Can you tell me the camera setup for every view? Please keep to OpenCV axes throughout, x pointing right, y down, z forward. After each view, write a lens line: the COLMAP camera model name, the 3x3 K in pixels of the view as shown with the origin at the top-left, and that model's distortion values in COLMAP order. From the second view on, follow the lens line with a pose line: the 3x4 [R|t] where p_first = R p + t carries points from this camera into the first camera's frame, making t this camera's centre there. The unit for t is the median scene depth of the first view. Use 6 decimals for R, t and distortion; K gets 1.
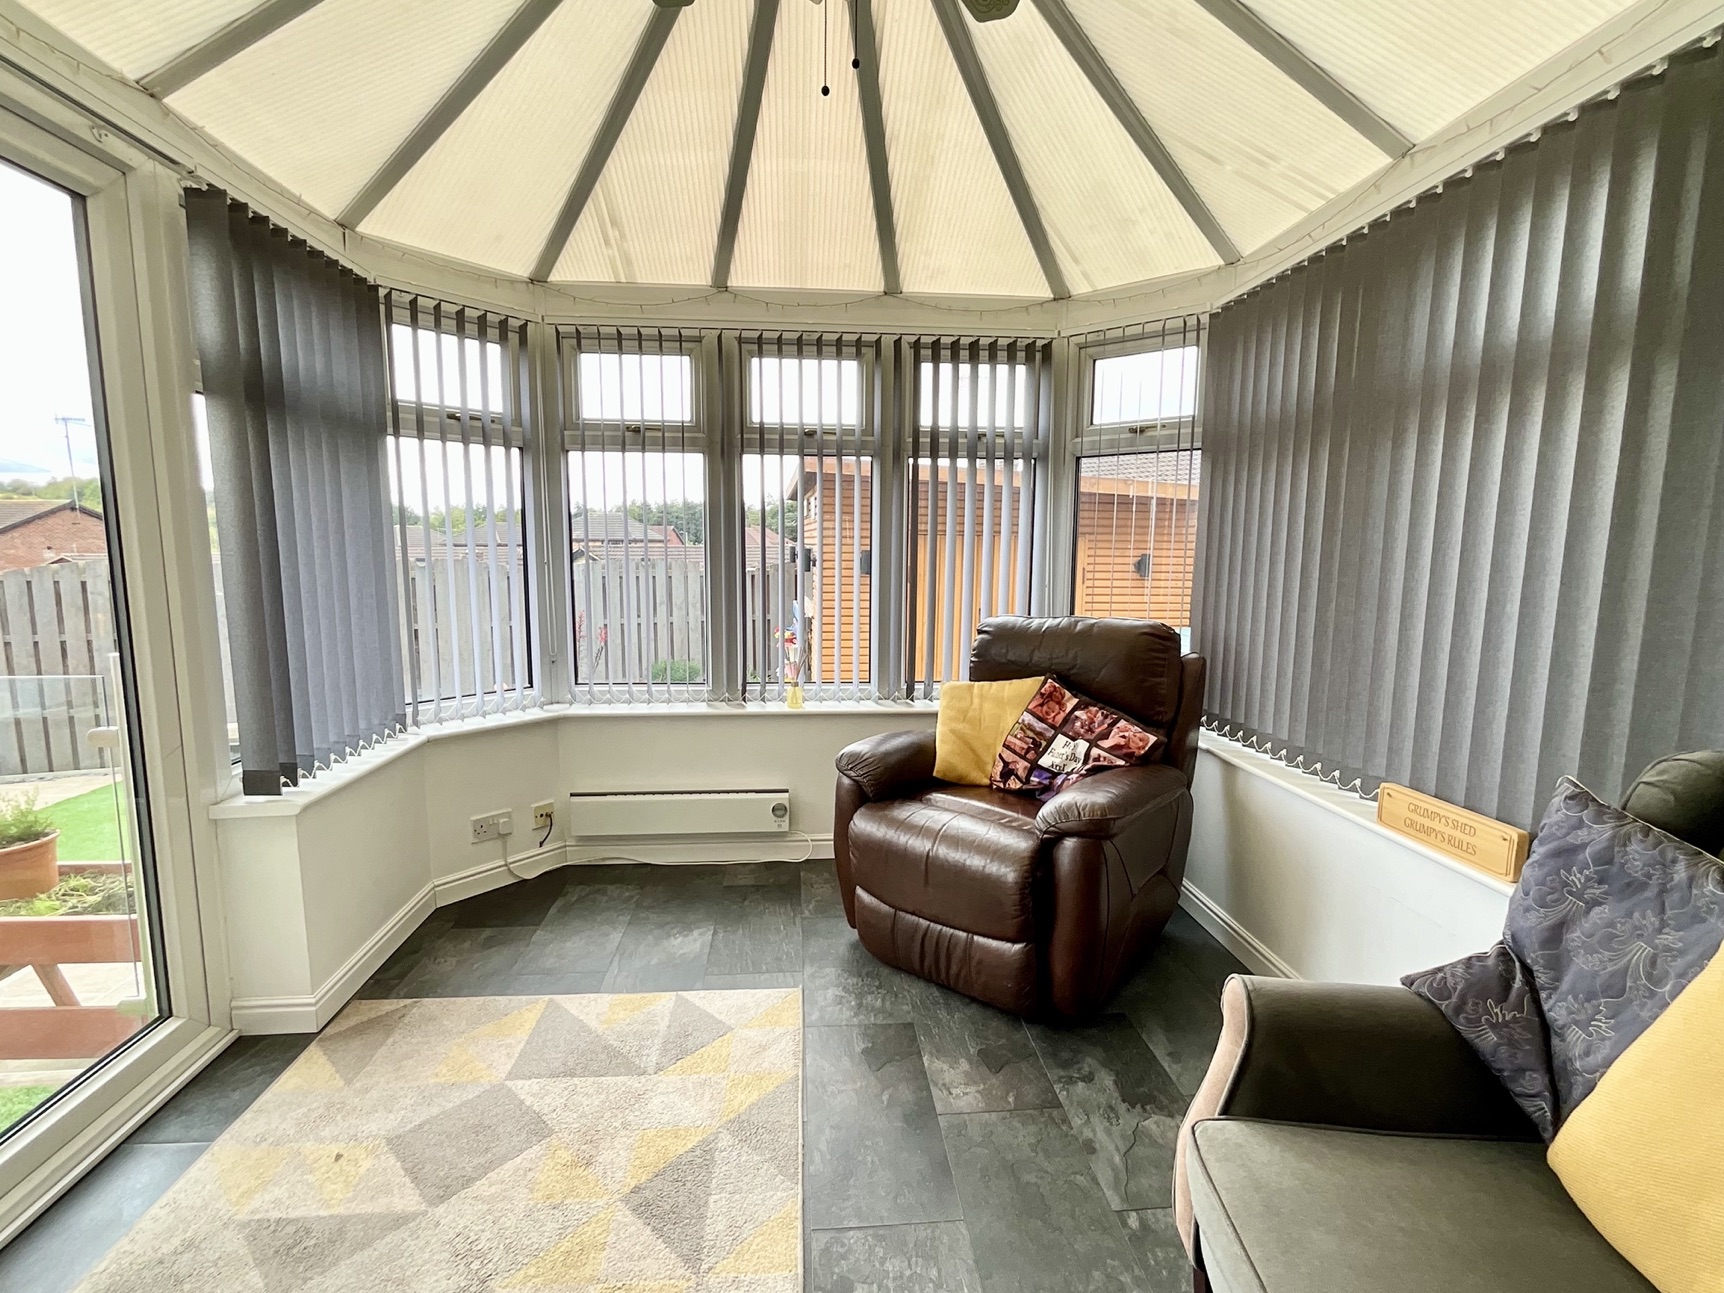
lens RADIAL K [[755.8, 0, 863.2], [0, 755.8, 638.8], [0, 0, 1]] dist [0.001114, 0.000018]
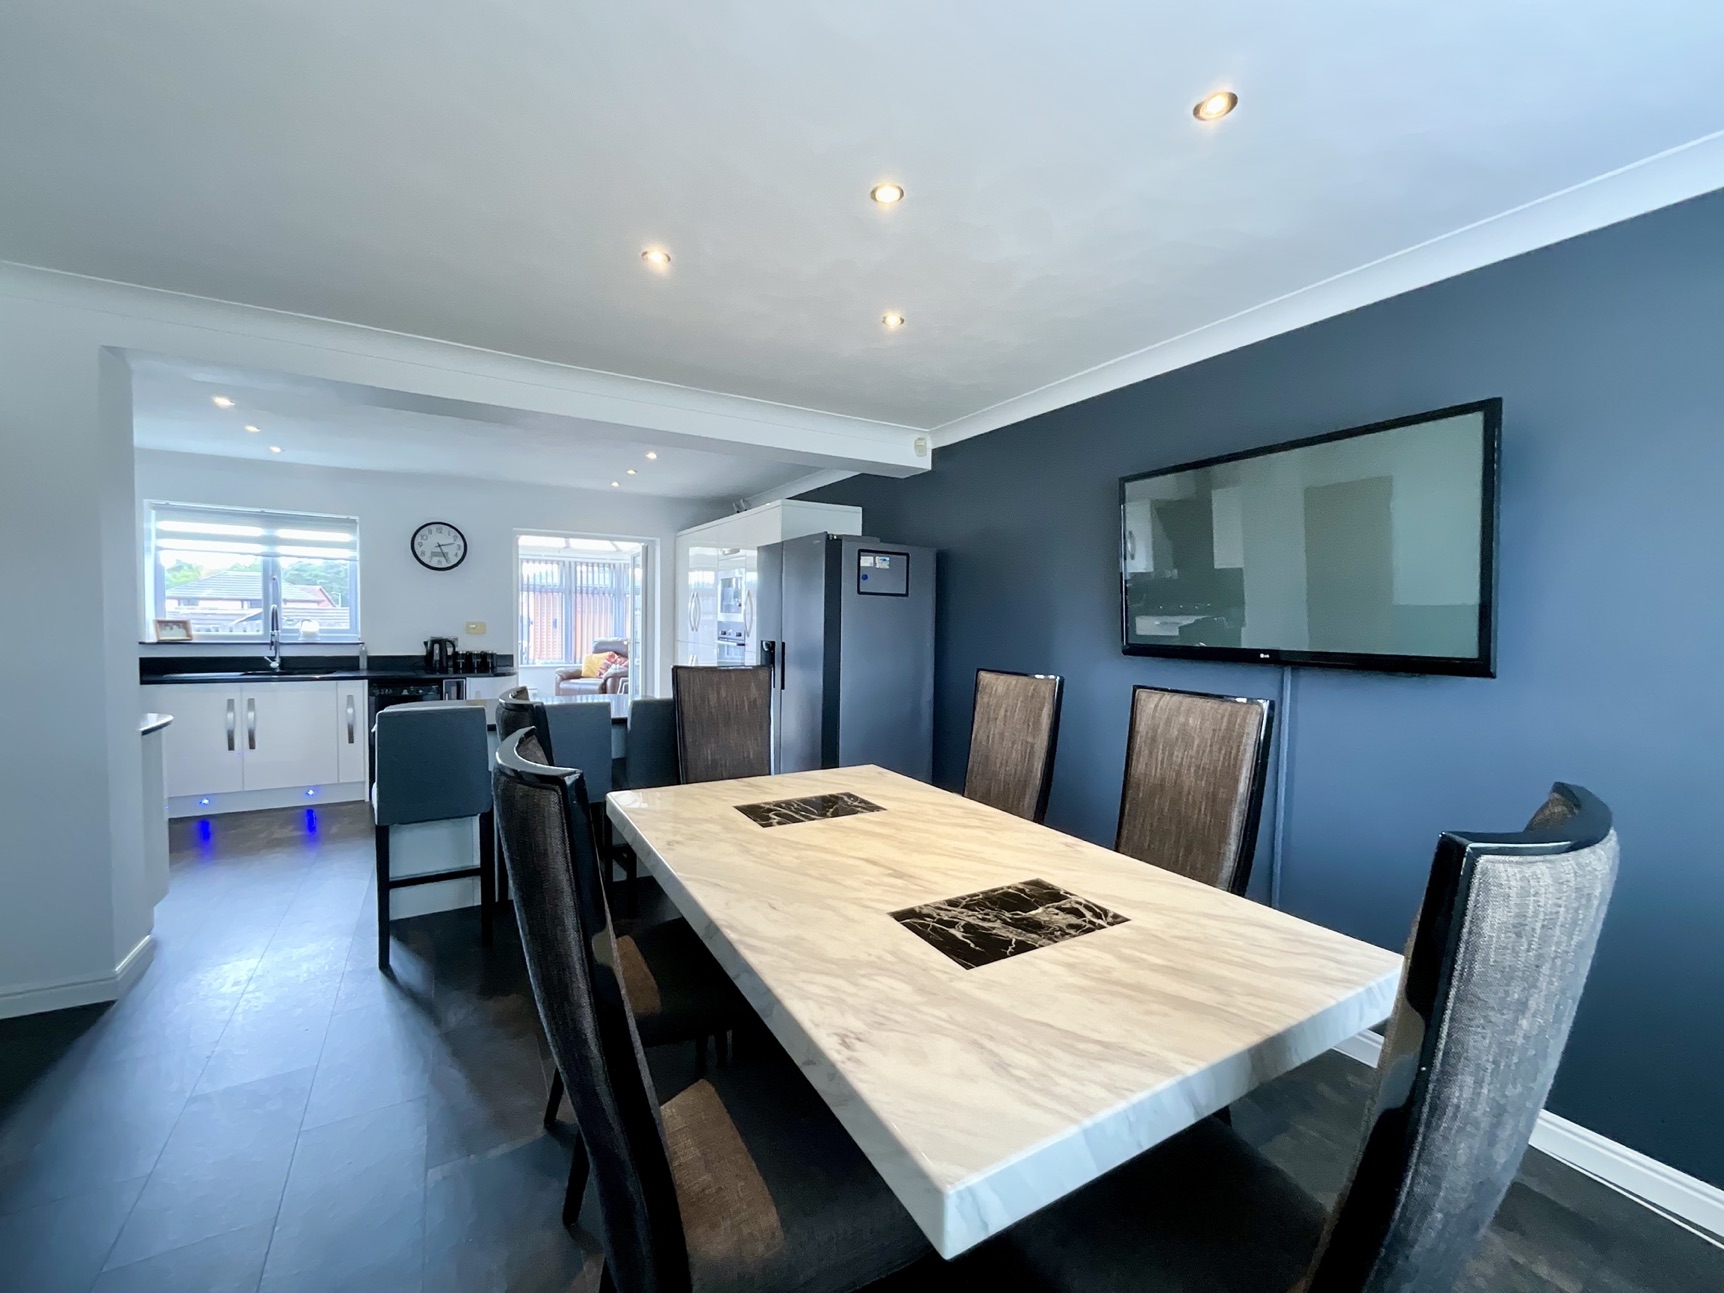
lens RADIAL K [[701.2, 0, 856.8], [0, 701.2, 645.6], [0, 0, 1]] dist [0.001277, -0.000525]
pose [[0.913681, -0.019121, 0.405982, -0.071380], [0.049326, 0.996726, -0.064068, 0.297151], [-0.403427, 0.078563, 0.911633, -2.698840]]
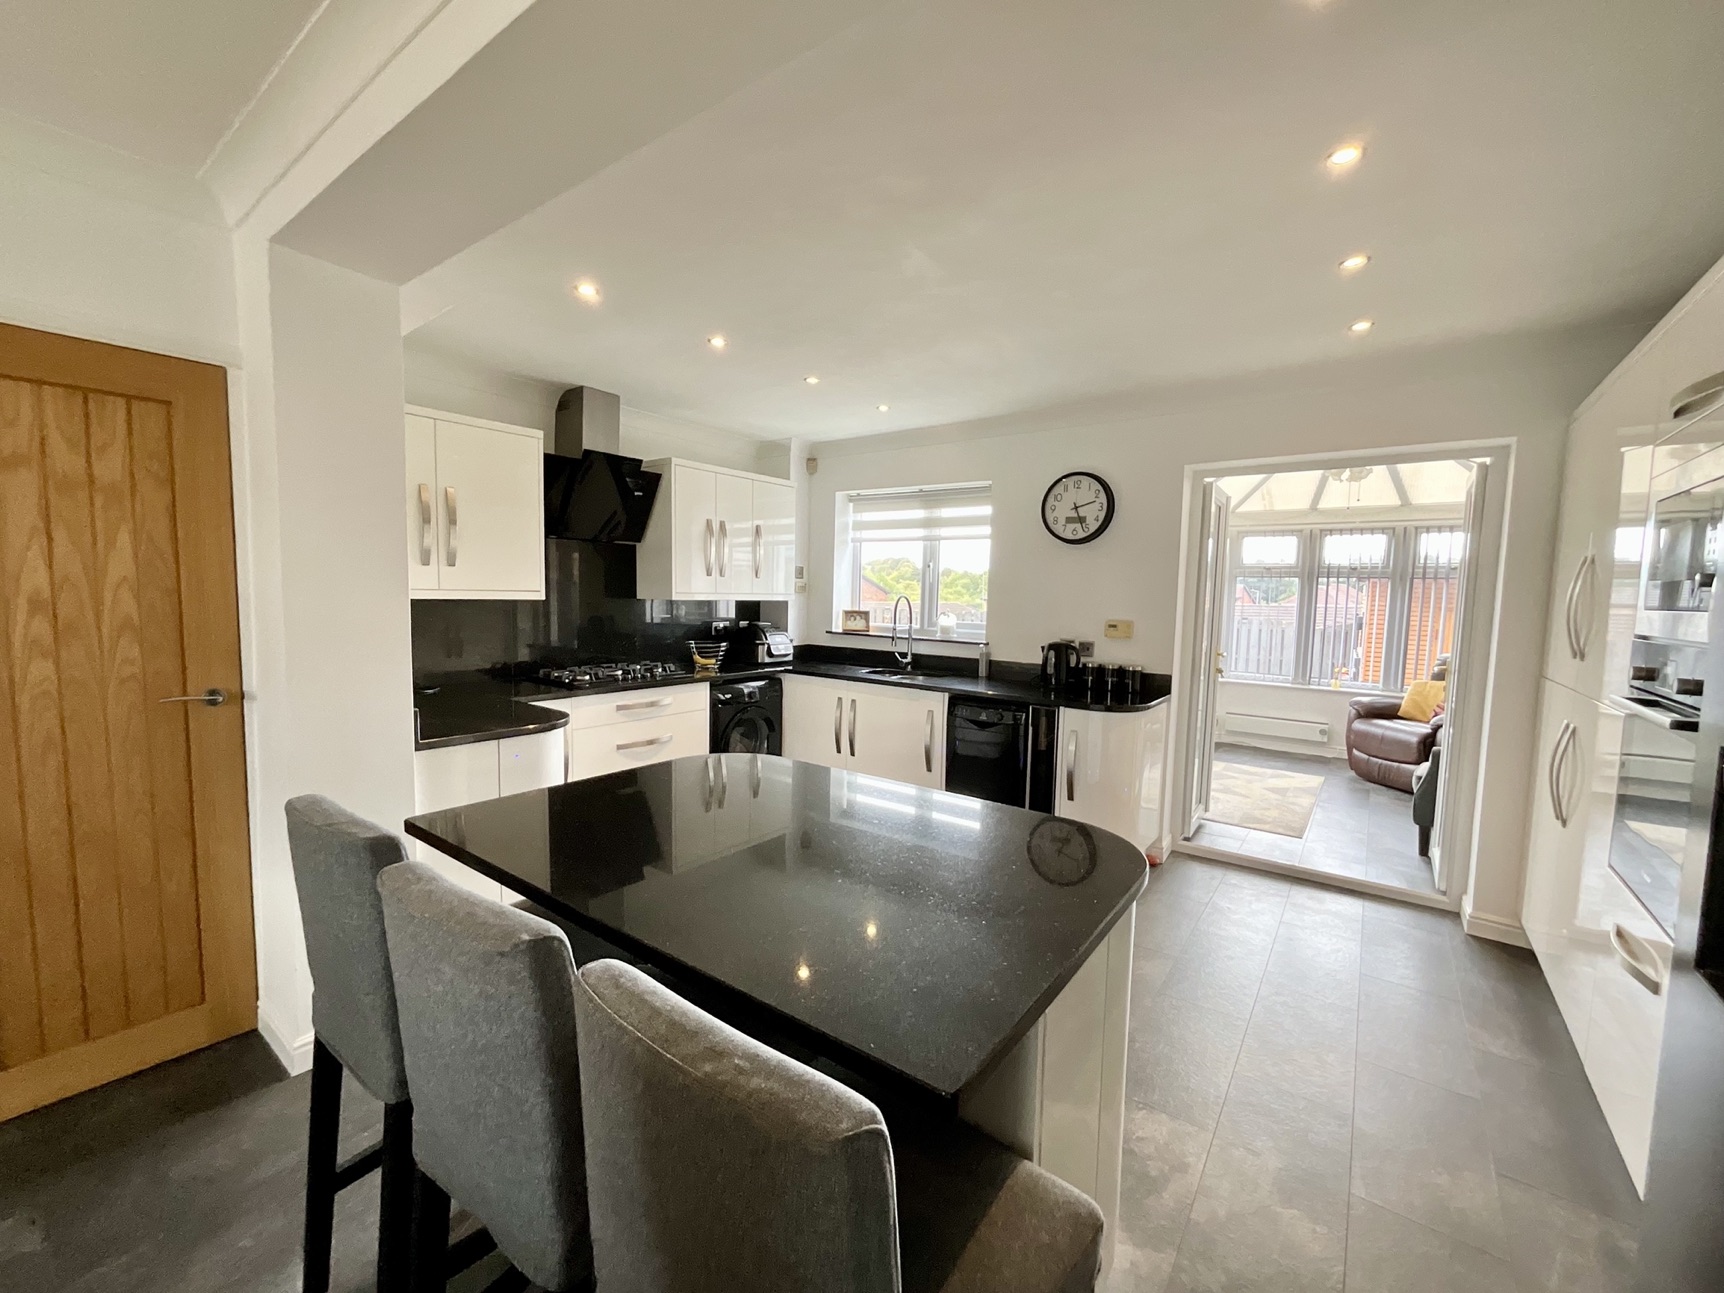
lens RADIAL K [[701.2, 0, 853.8], [0, 701.2, 658.4], [0, 0, 1]] dist [0.001277, -0.000525]
pose [[0.732090, 0.060648, -0.678503, 0.298941], [-0.094705, 0.995418, -0.013209, 0.176510], [0.674592, 0.073928, 0.734479, -1.668244]]
